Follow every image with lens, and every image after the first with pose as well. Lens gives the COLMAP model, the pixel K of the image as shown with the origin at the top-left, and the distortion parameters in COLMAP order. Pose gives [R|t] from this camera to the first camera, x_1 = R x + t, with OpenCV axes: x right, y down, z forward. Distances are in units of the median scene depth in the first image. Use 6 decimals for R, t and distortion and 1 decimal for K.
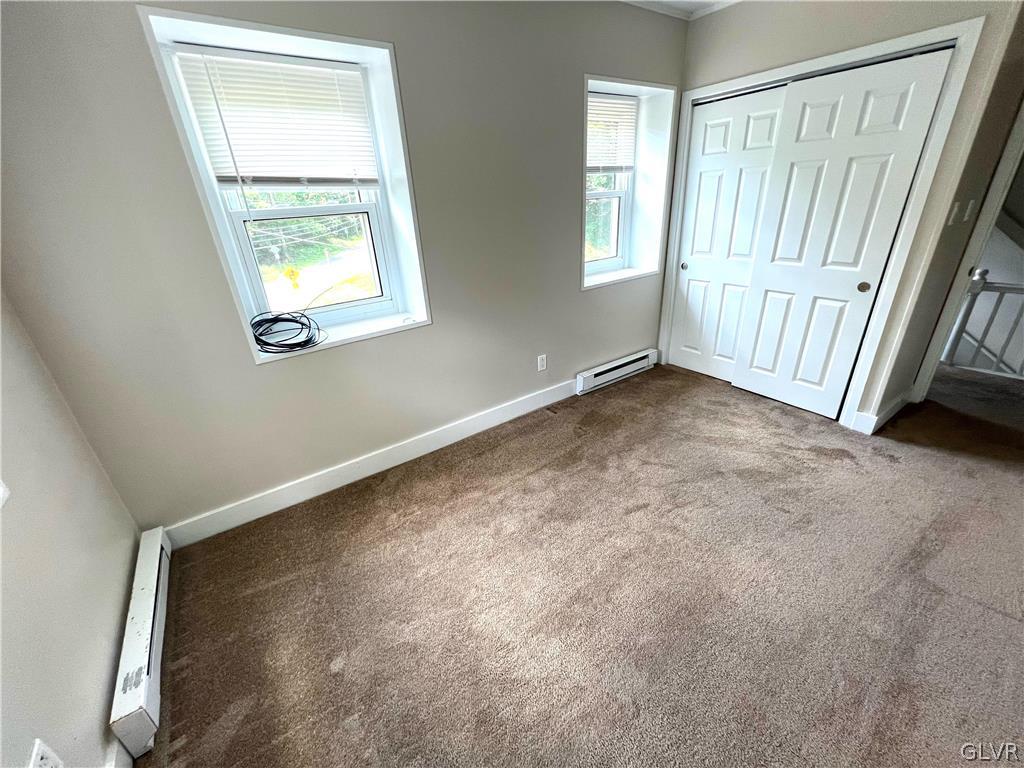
lens RADIAL K [[410.7, 0, 514.1], [0, 410.7, 383.7], [0, 0, 1]] dist [0.001274, -0.000079]
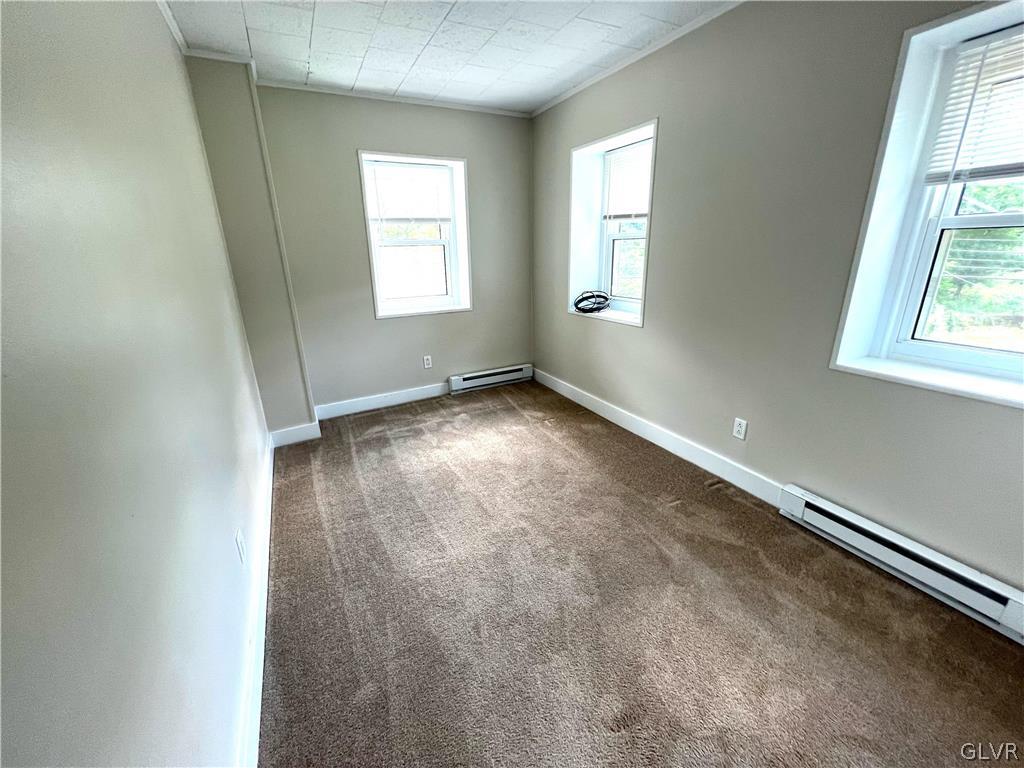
lens RADIAL K [[410.7, 0, 513.1], [0, 410.7, 381.9], [0, 0, 1]] dist [0.001274, -0.000079]
pose [[-0.138395, 0.365677, -0.920395, 0.833469], [-0.374432, 0.841040, 0.390451, -0.274933], [0.916868, 0.398662, 0.020526, 0.547363]]
